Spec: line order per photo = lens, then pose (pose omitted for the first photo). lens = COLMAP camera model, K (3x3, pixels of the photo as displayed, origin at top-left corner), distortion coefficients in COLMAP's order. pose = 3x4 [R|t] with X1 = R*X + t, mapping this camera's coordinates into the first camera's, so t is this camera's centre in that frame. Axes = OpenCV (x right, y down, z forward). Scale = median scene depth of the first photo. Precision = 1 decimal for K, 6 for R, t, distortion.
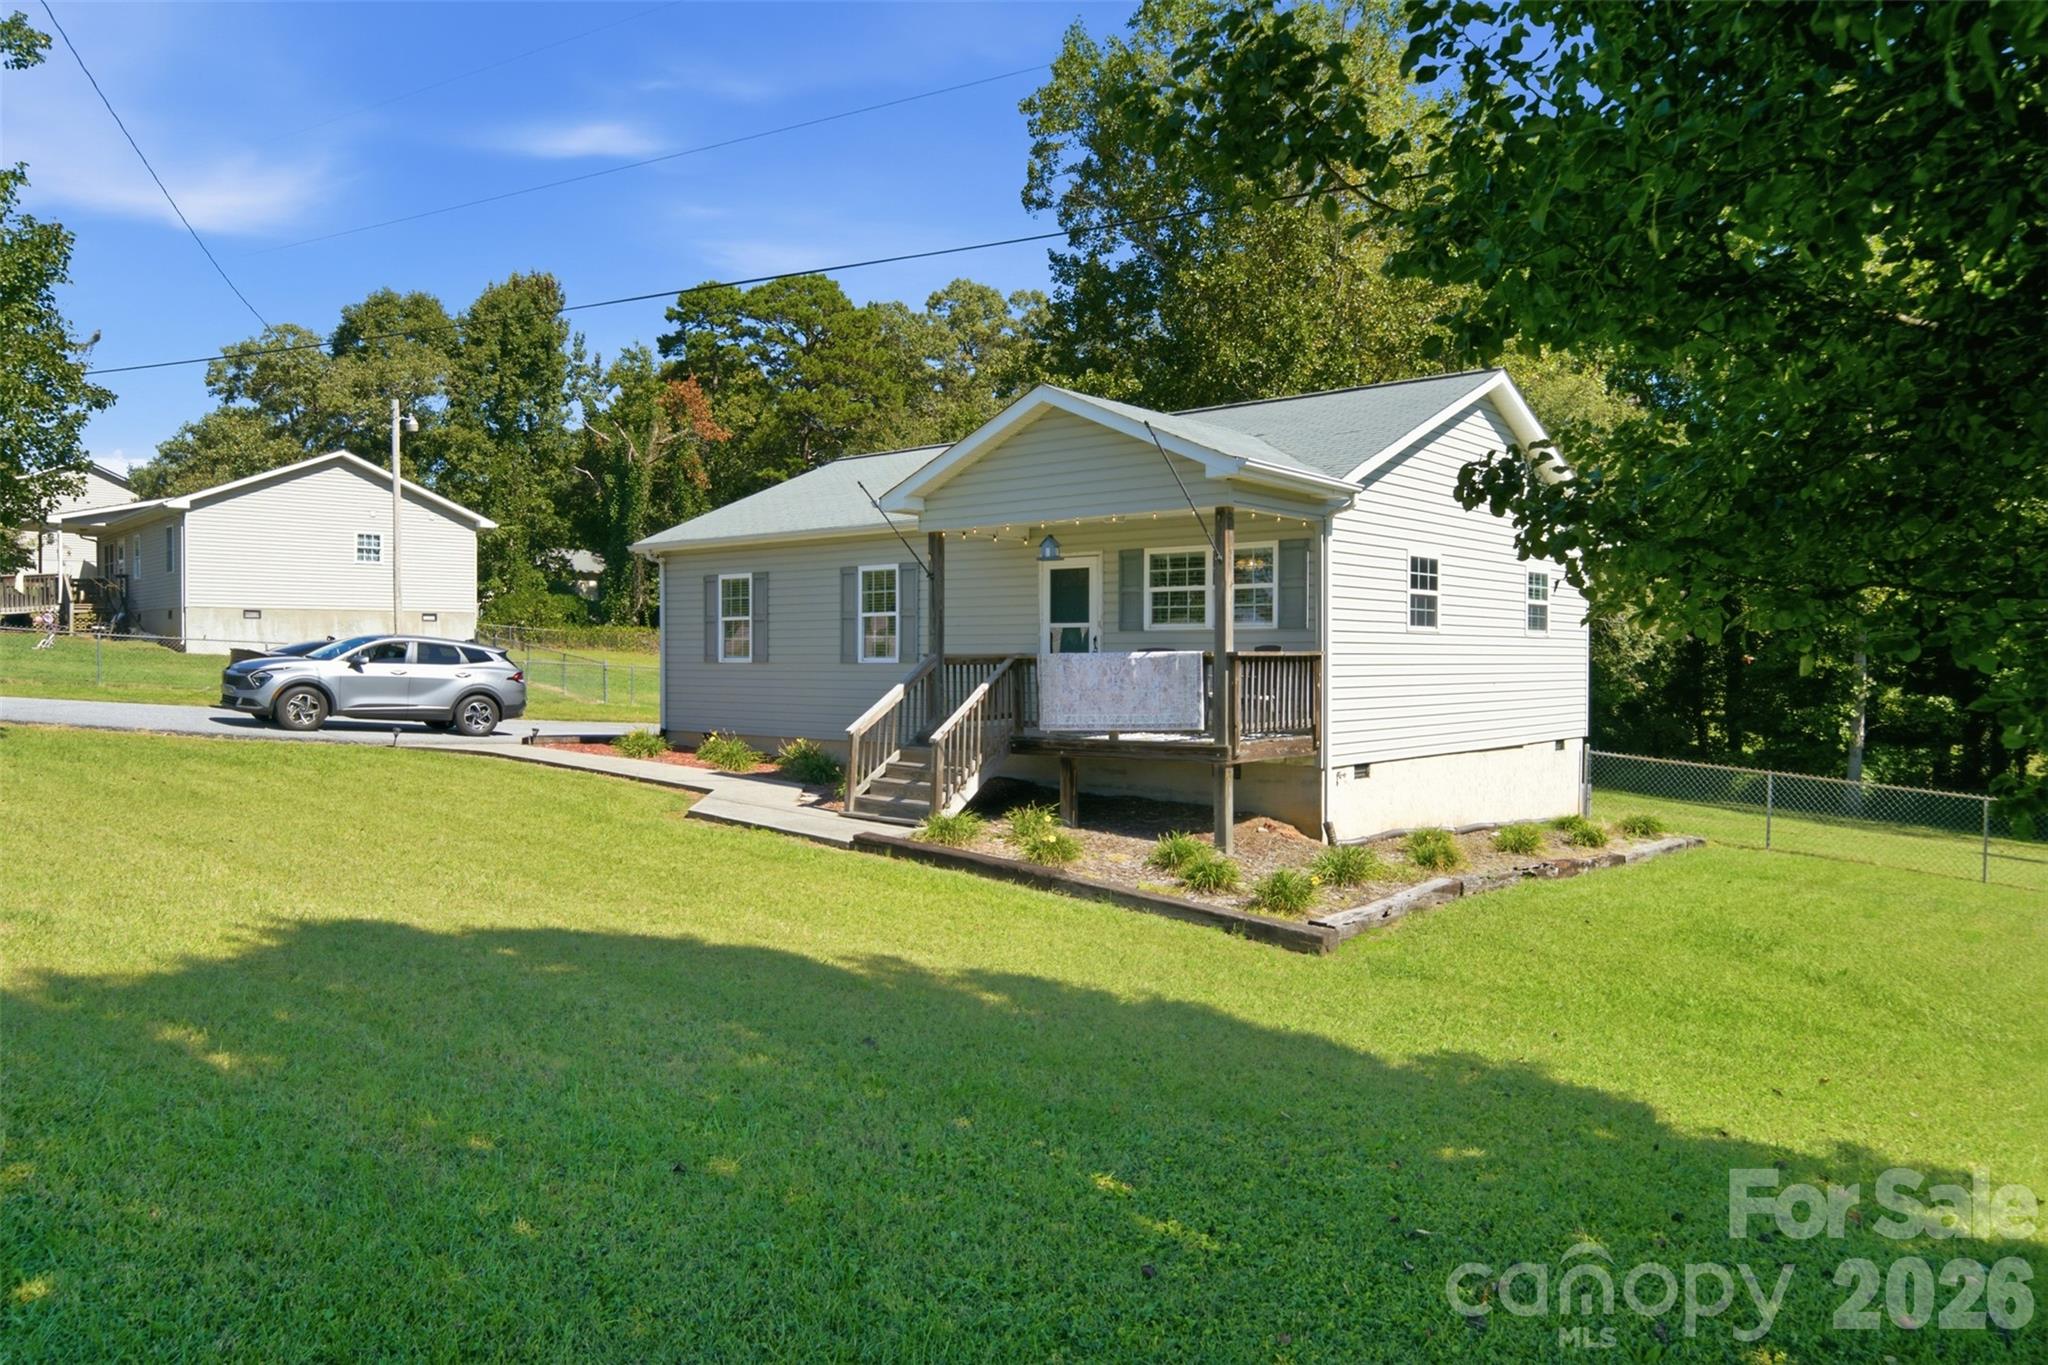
lens RADIAL K [[1414.7, 0, 1017.0], [0, 1414.7, 608.1], [0, 0, 1]] dist [-0.004144, -0.000022]
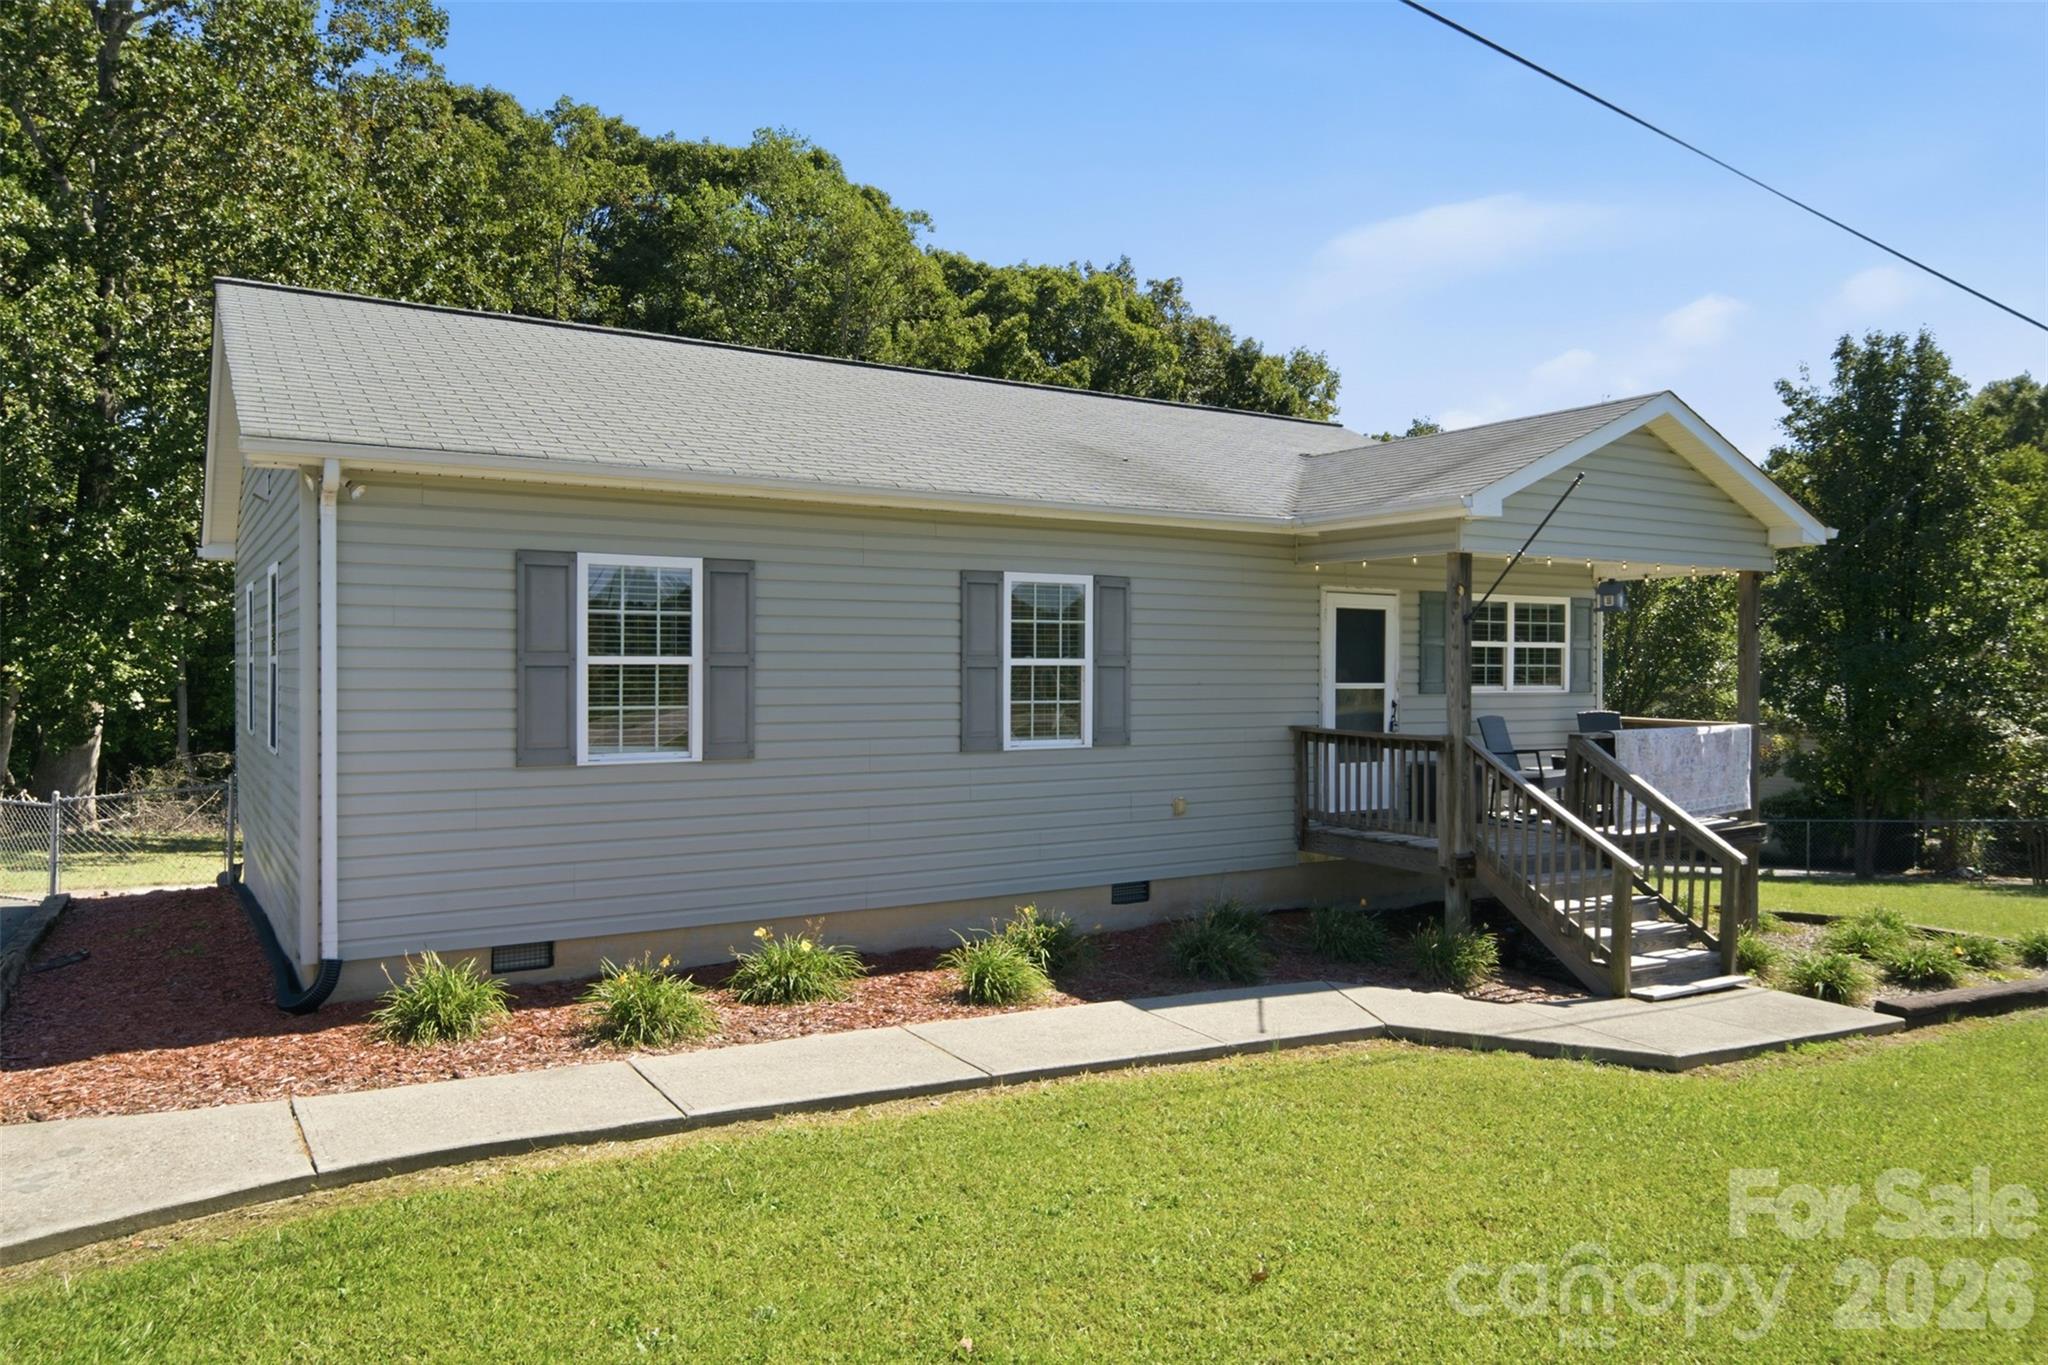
lens RADIAL K [[1414.7, 0, 1017.0], [0, 1414.7, 608.1], [0, 0, 1]] dist [-0.004144, -0.000022]
pose [[0.282638, 0.035914, 0.958554, -0.724525], [-0.040319, 0.998860, -0.025536, -0.002307], [-0.958379, -0.031431, 0.283764, 0.967180]]
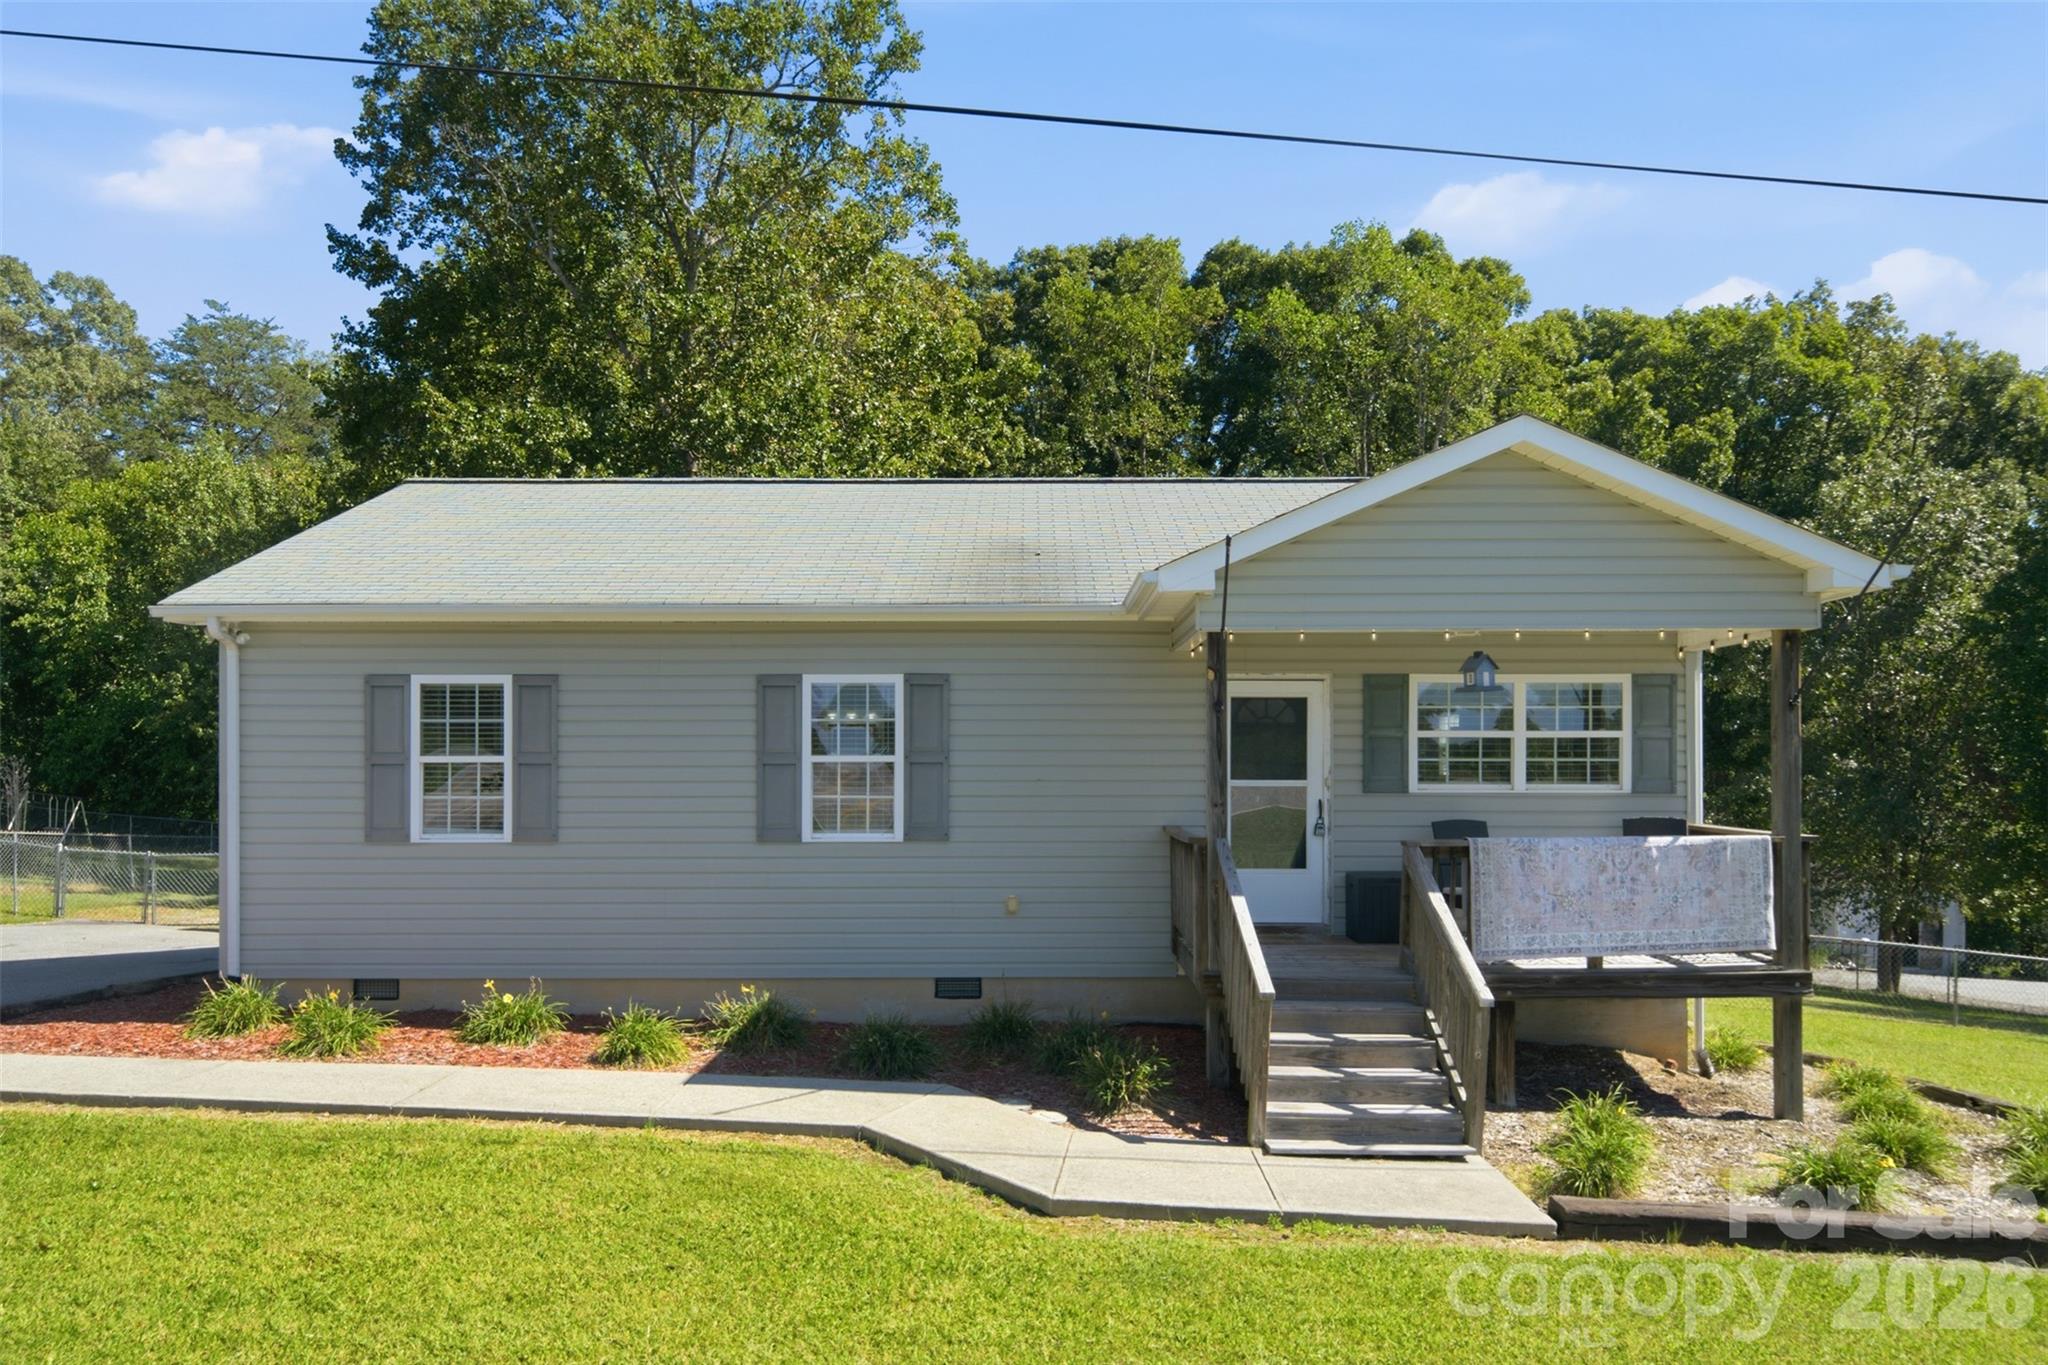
lens RADIAL K [[1435.3, 0, 1024.0], [0, 1435.3, 682.5], [0, 0, 1]] dist [-0.003266, 0.001476]
pose [[0.757265, 0.035464, 0.652144, -0.490854], [-0.022299, 0.999346, -0.028452, -0.013305], [-0.652727, 0.007003, 0.757561, 0.568259]]
